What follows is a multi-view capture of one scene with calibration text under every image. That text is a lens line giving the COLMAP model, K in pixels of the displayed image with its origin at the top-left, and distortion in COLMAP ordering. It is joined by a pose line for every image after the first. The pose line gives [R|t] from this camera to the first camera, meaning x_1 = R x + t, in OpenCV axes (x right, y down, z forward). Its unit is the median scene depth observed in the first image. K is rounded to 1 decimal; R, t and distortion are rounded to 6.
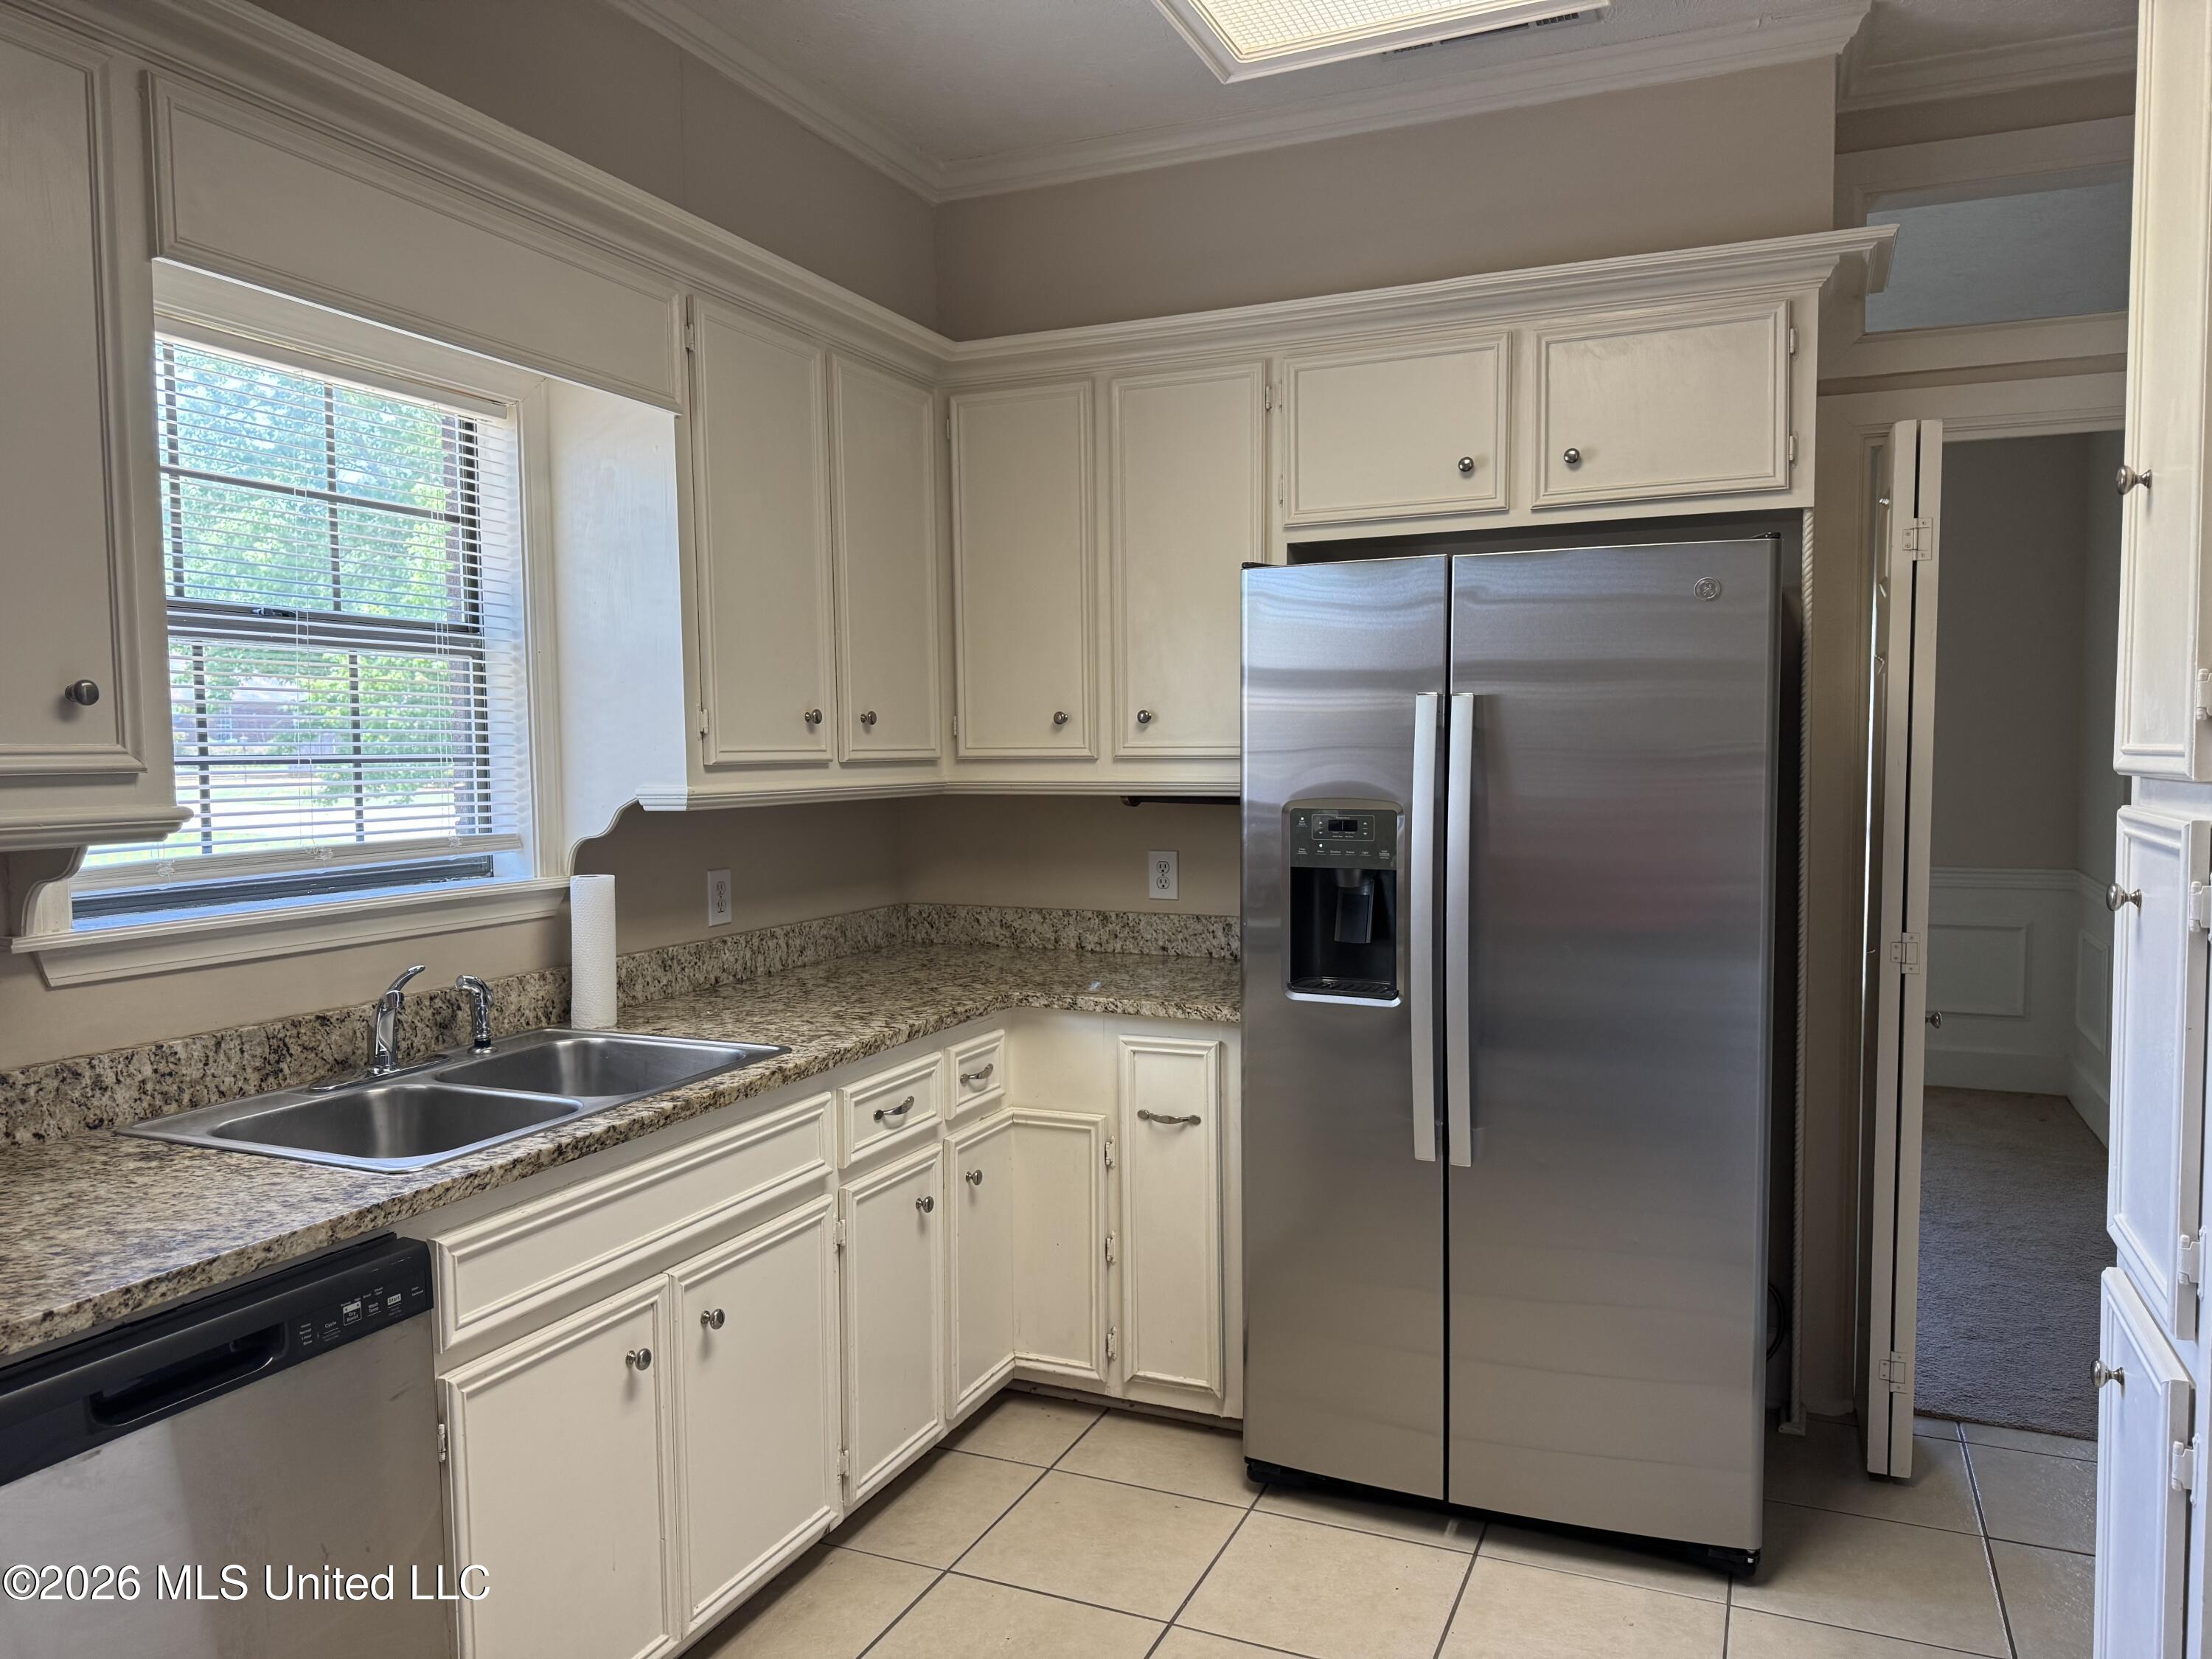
lens RADIAL K [[1533.2, 0, 1100.8], [0, 1533.2, 845.4], [0, 0, 1]] dist [0.002013, -0.001456]
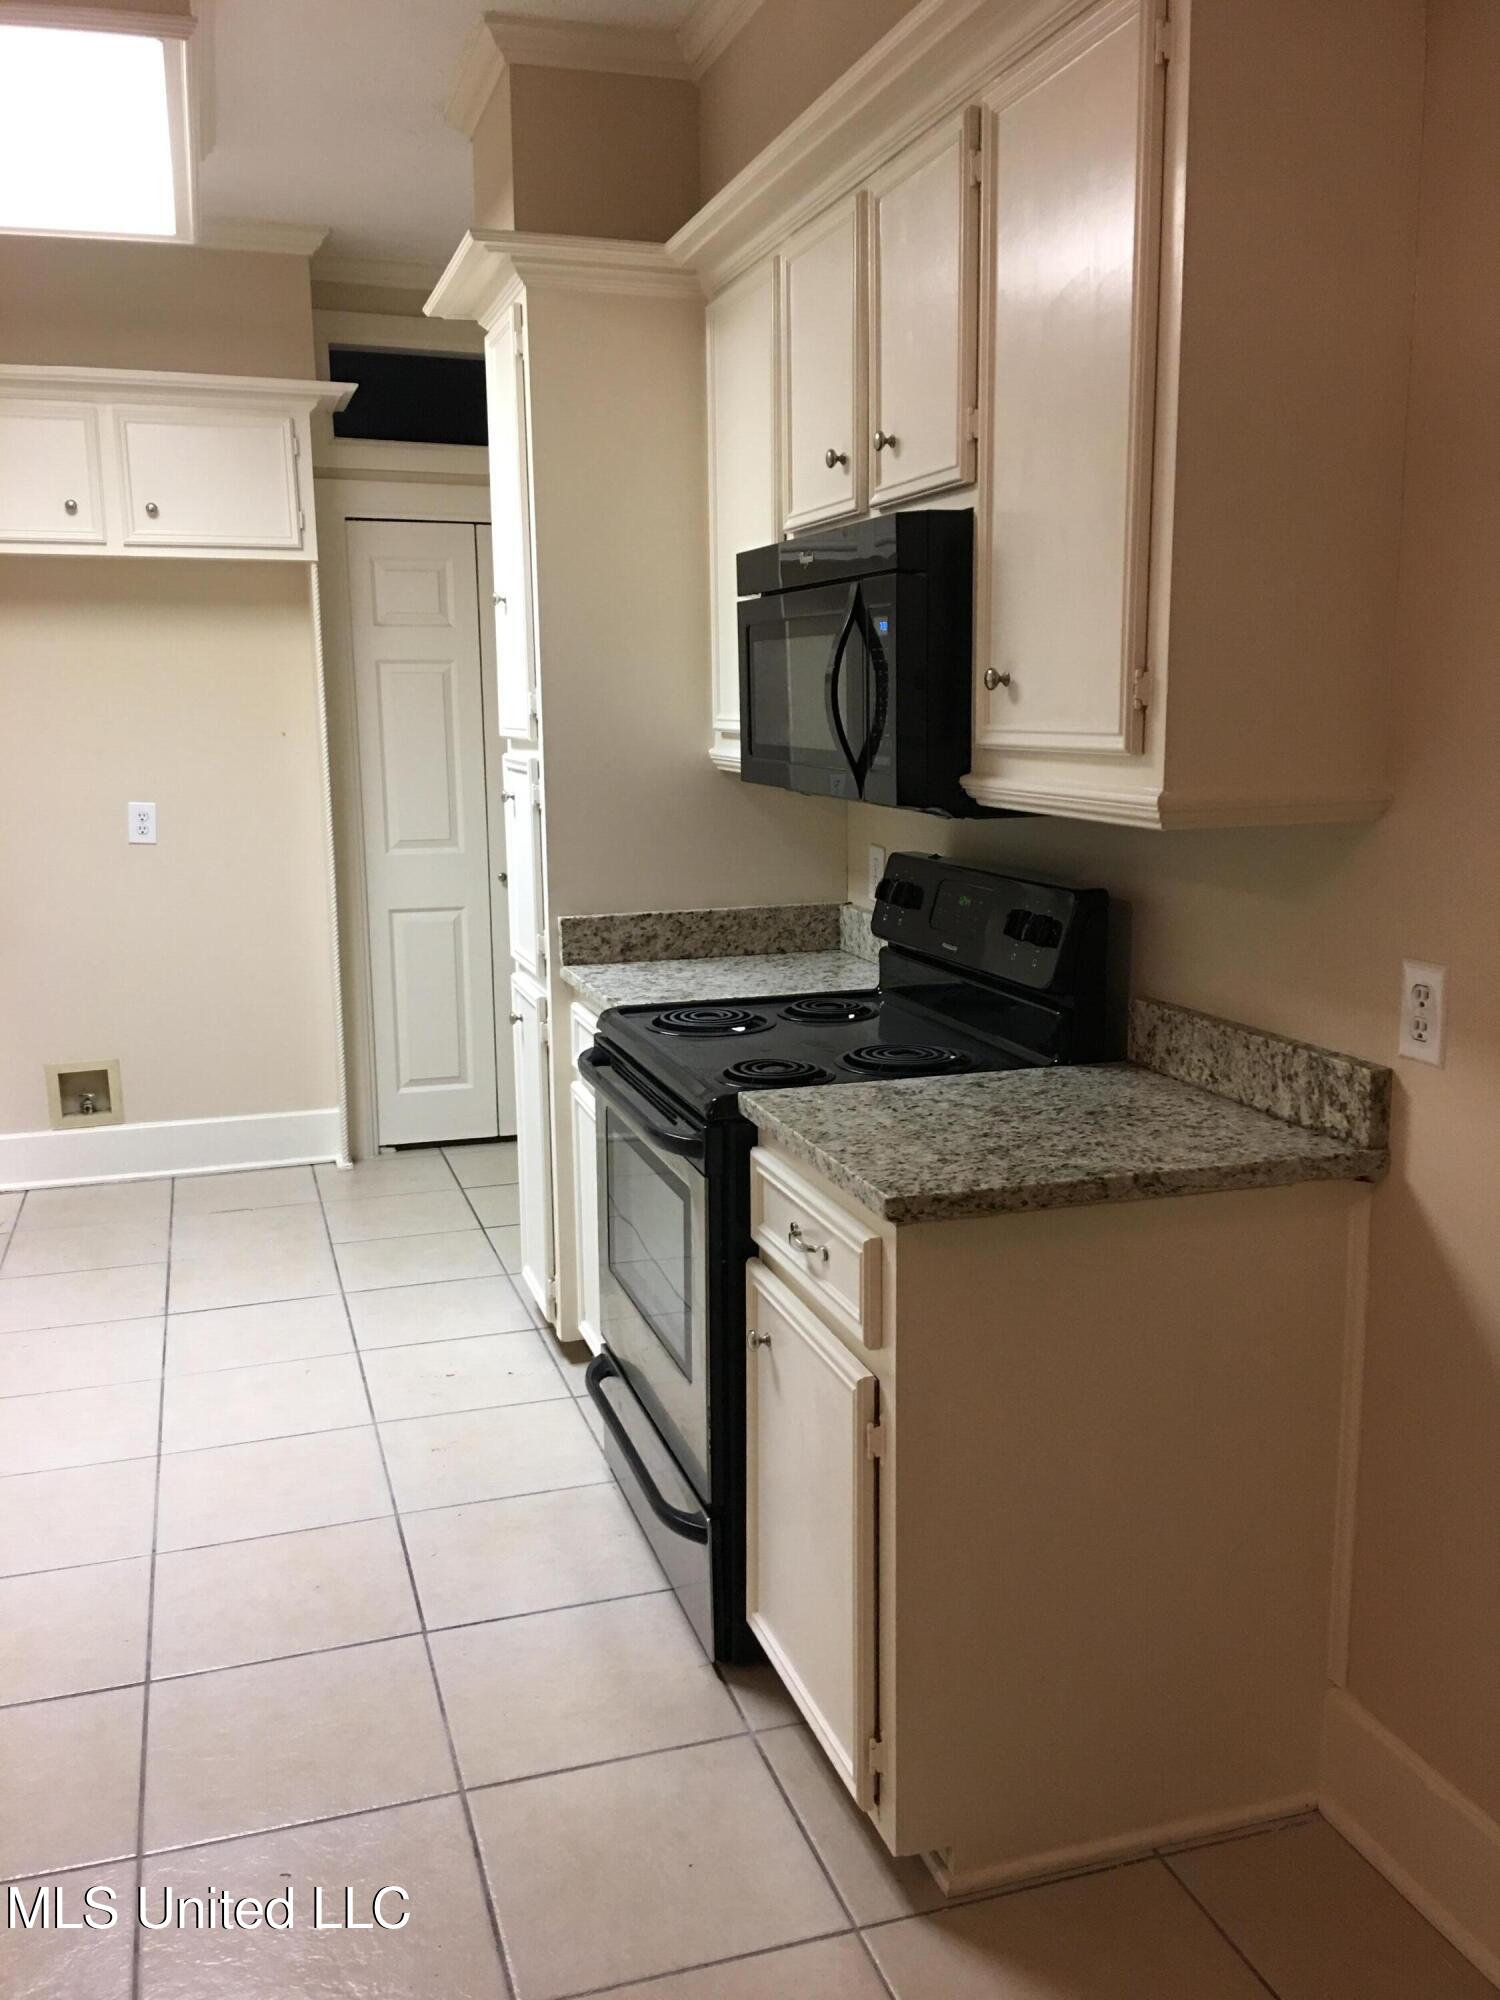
lens RADIAL K [[1695.7, 0, 750.2], [0, 1695.7, 1003.9], [0, 0, 1]] dist [0.070961, 0.001637]
pose [[0.739830, -0.114394, 0.662997, -0.584679], [0.044030, 0.991559, 0.121951, 0.039557], [-0.671352, -0.061031, 0.738622, -0.846651]]
